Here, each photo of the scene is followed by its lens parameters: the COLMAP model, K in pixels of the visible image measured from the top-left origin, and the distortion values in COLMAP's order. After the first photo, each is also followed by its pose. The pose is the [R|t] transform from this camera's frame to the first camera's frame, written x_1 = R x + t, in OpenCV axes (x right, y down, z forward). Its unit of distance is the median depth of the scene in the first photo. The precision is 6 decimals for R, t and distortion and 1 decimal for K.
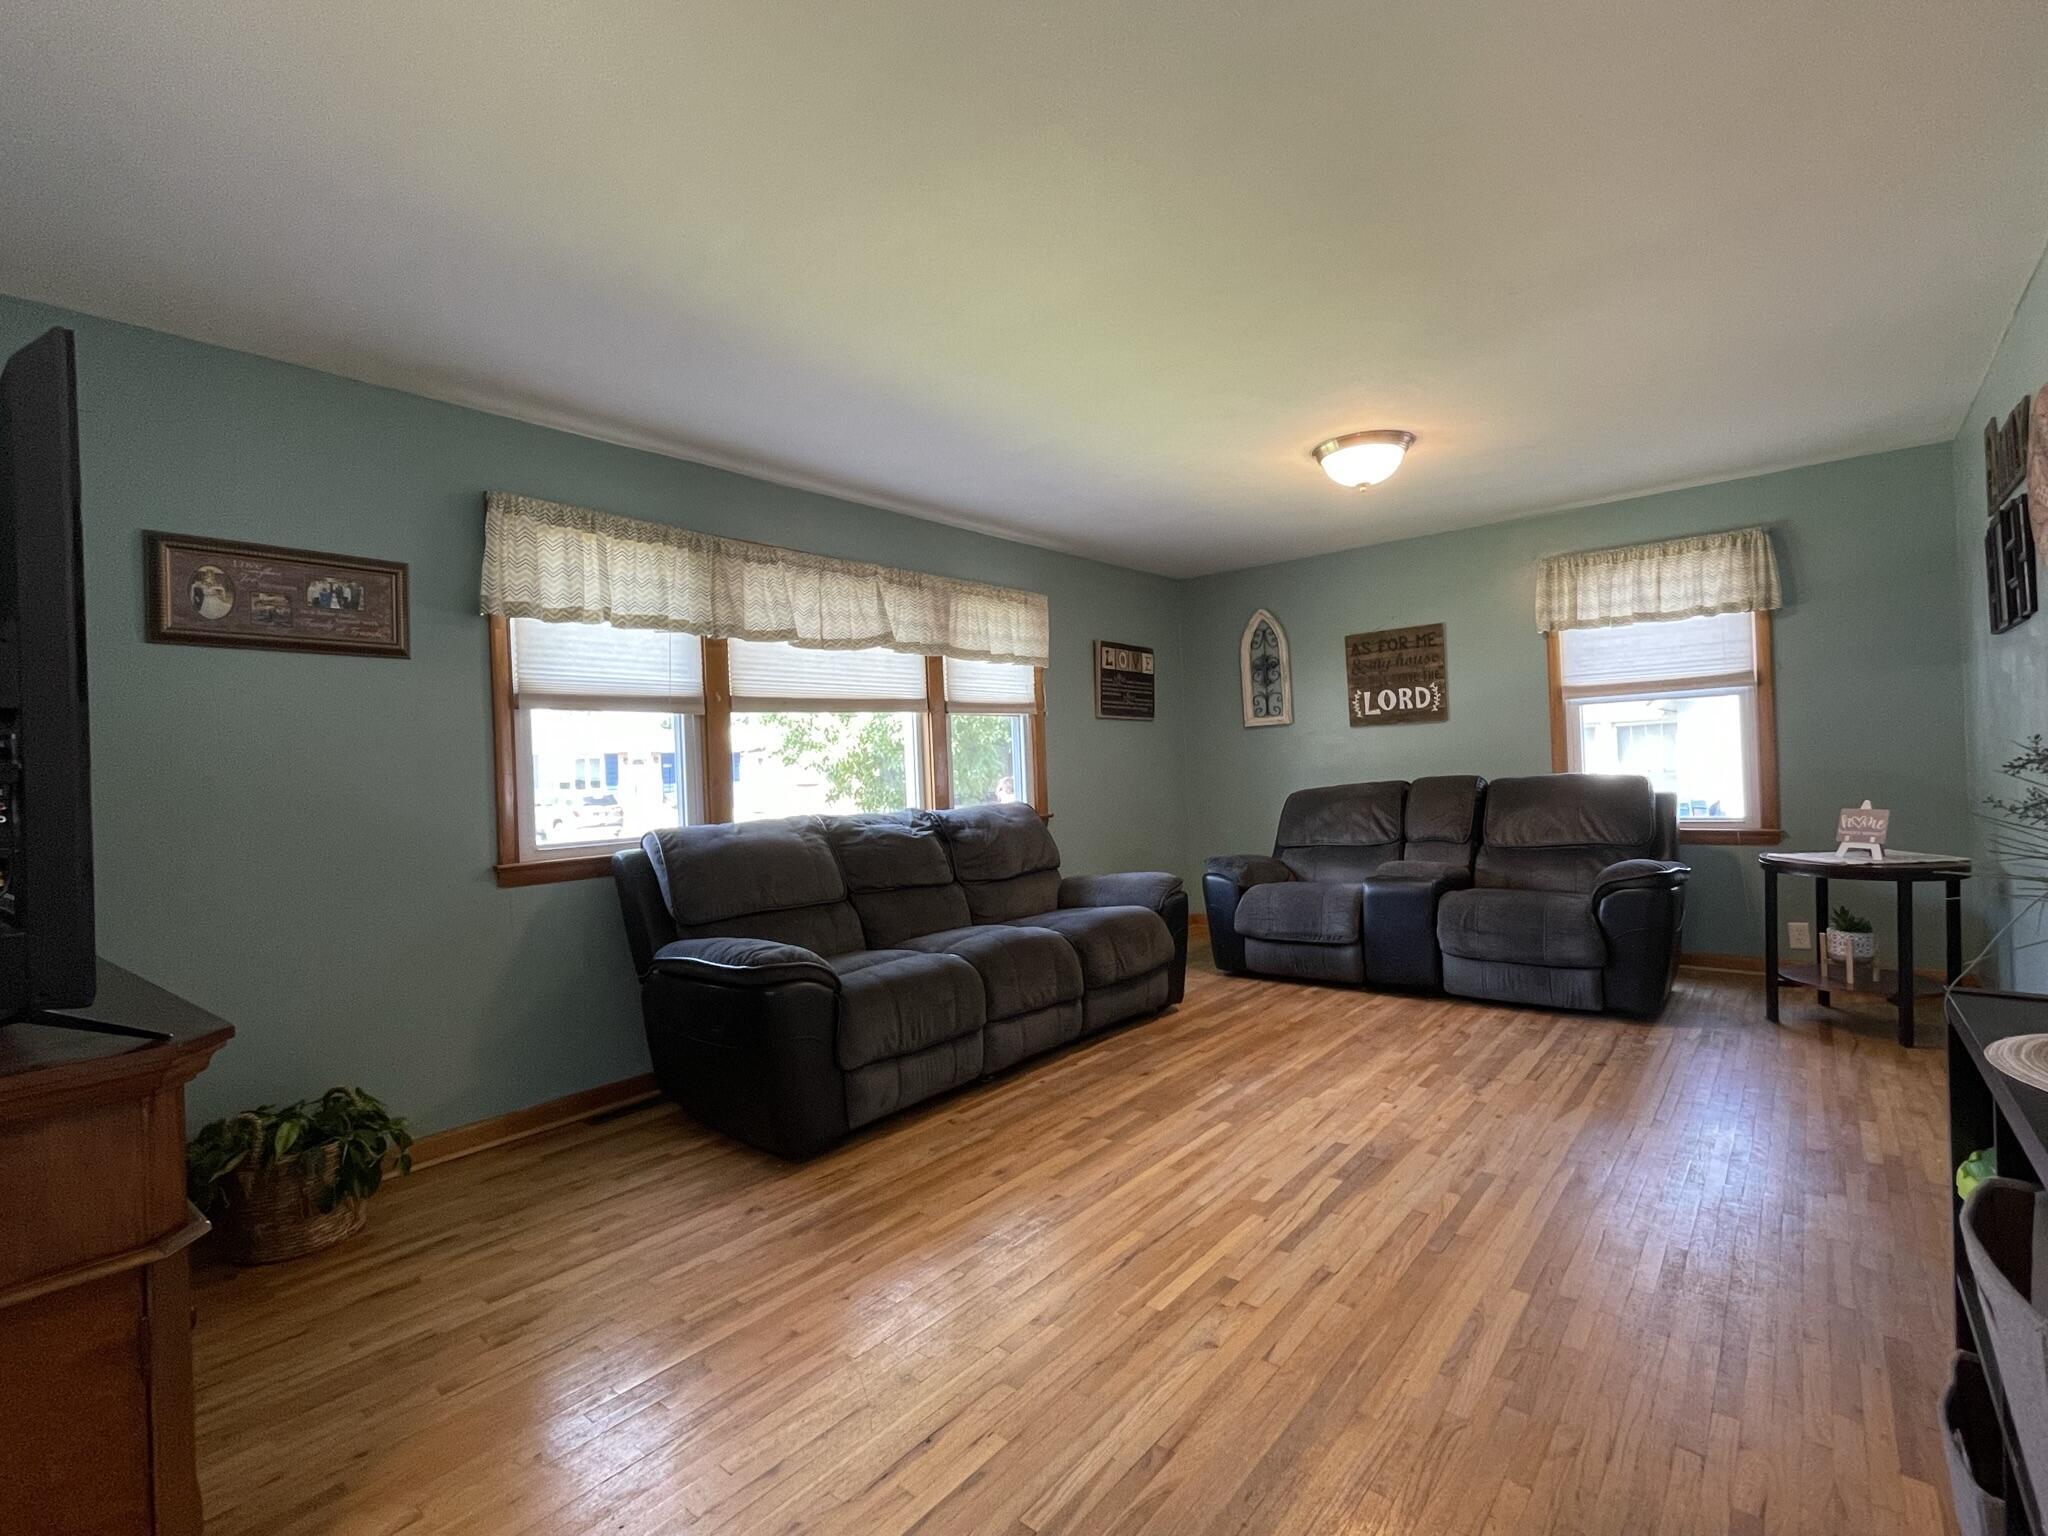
lens RADIAL K [[948.2, 0, 1023.5], [0, 948.2, 766.2], [0, 0, 1]] dist [0.000039, -0.000900]
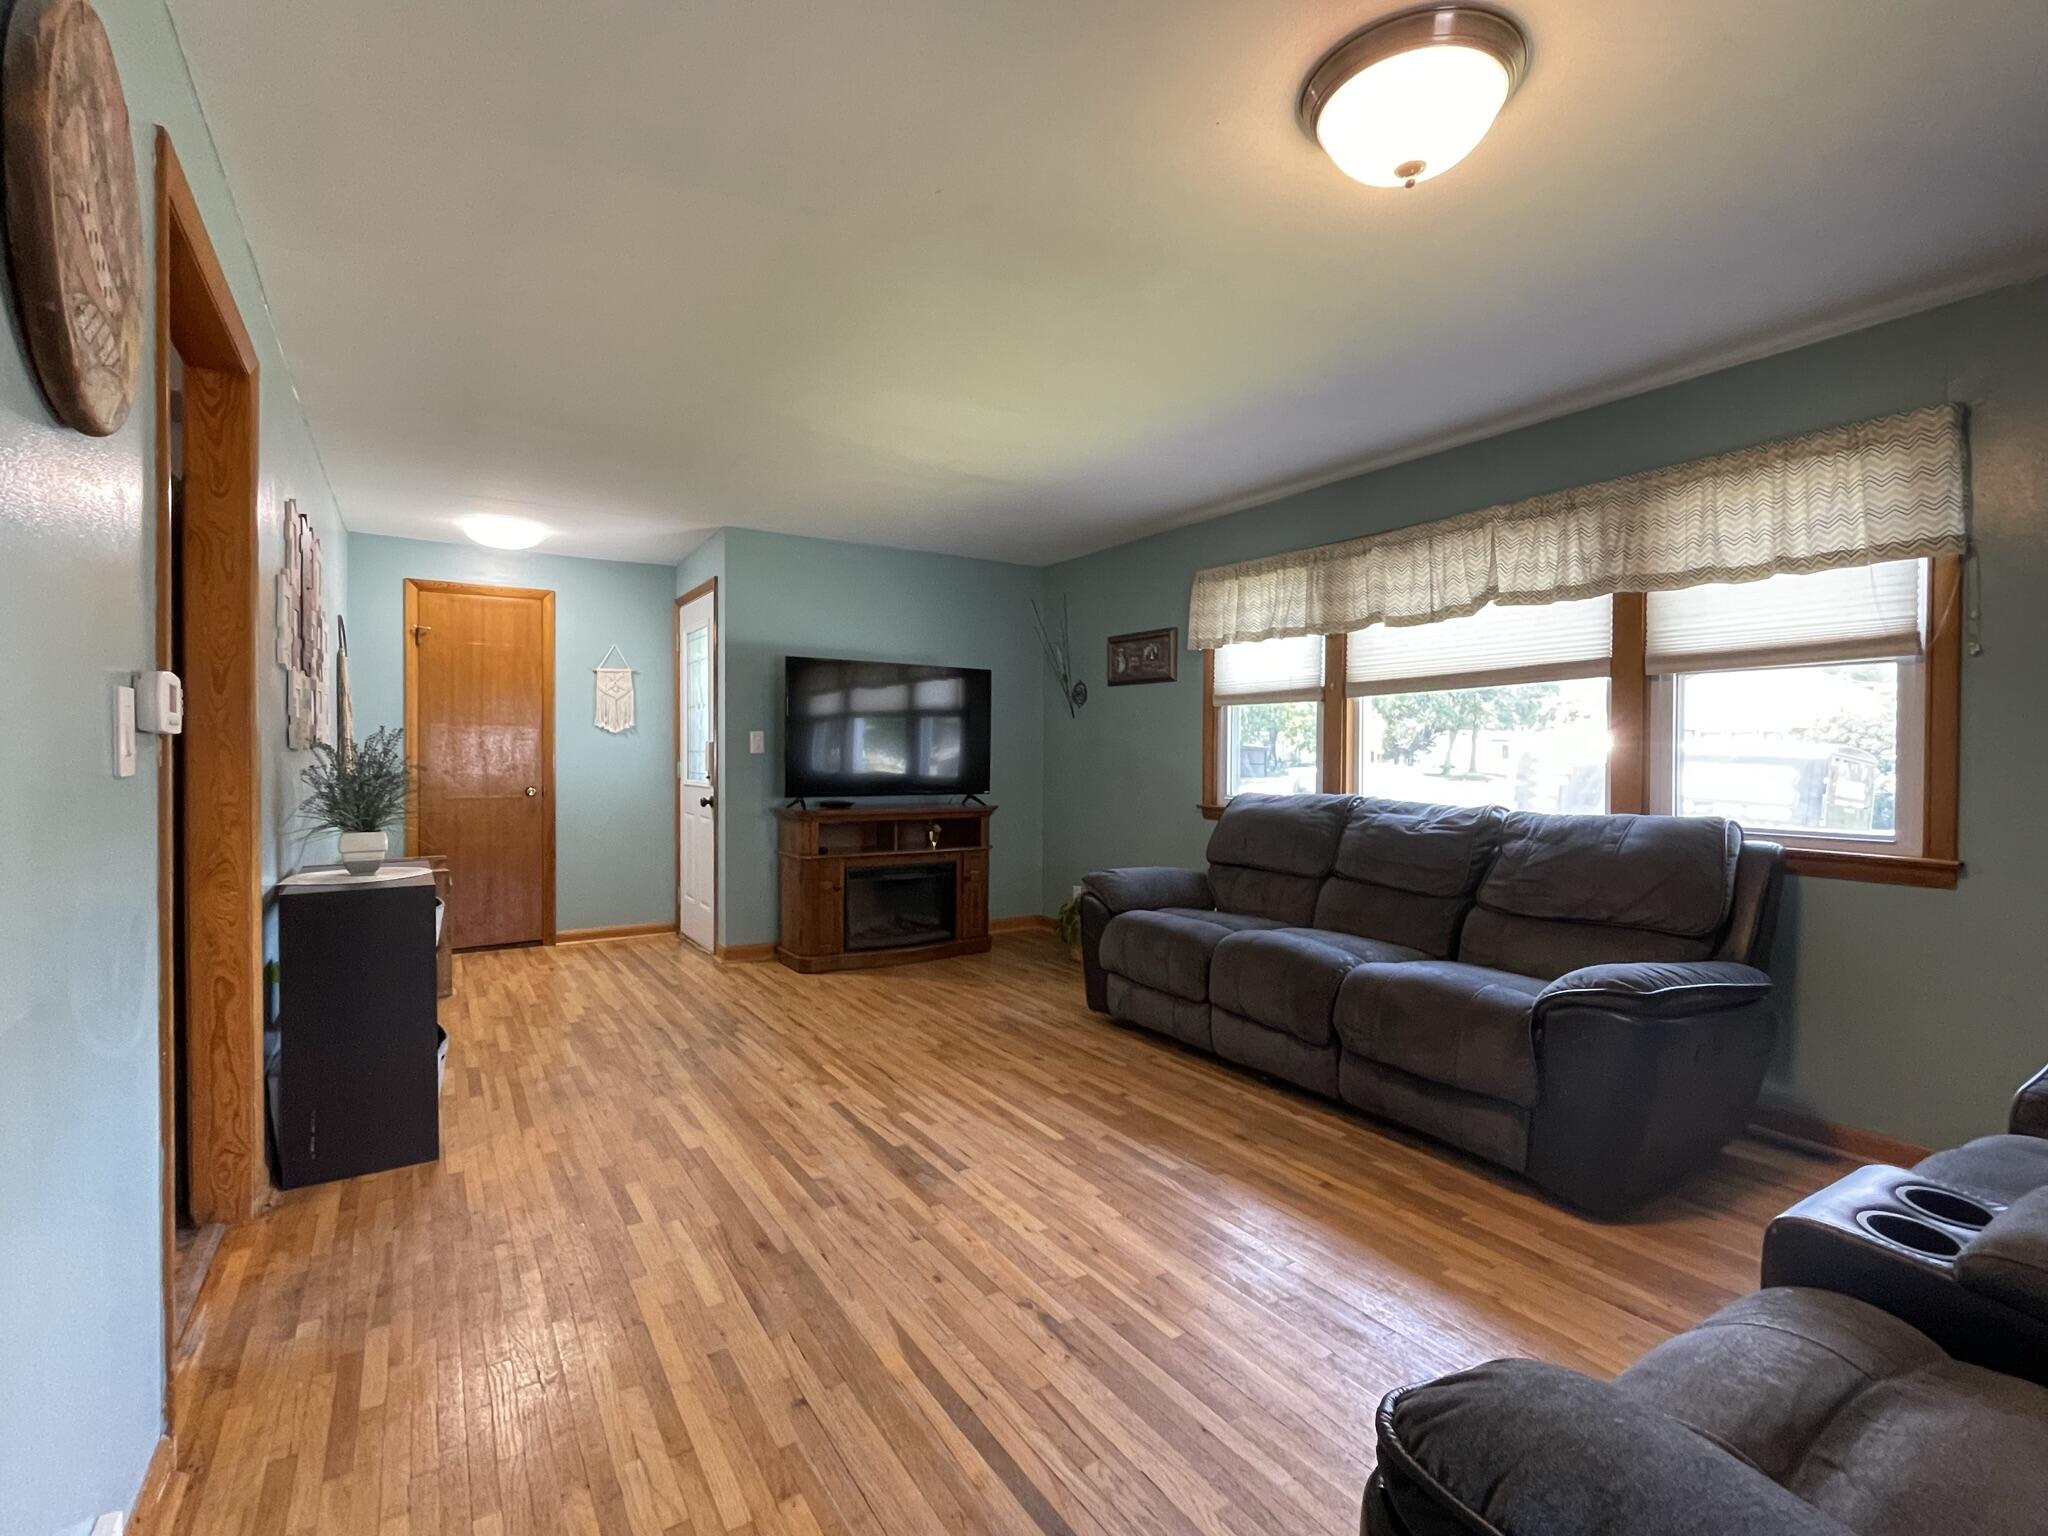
lens RADIAL K [[948.2, 0, 1020.4], [0, 948.2, 764.6], [0, 0, 1]] dist [0.000039, -0.000900]
pose [[-0.304064, 0.047713, -0.951456, 1.052606], [0.006792, 0.998828, 0.047918, -0.041681], [0.952627, 0.008108, -0.304032, 1.178599]]
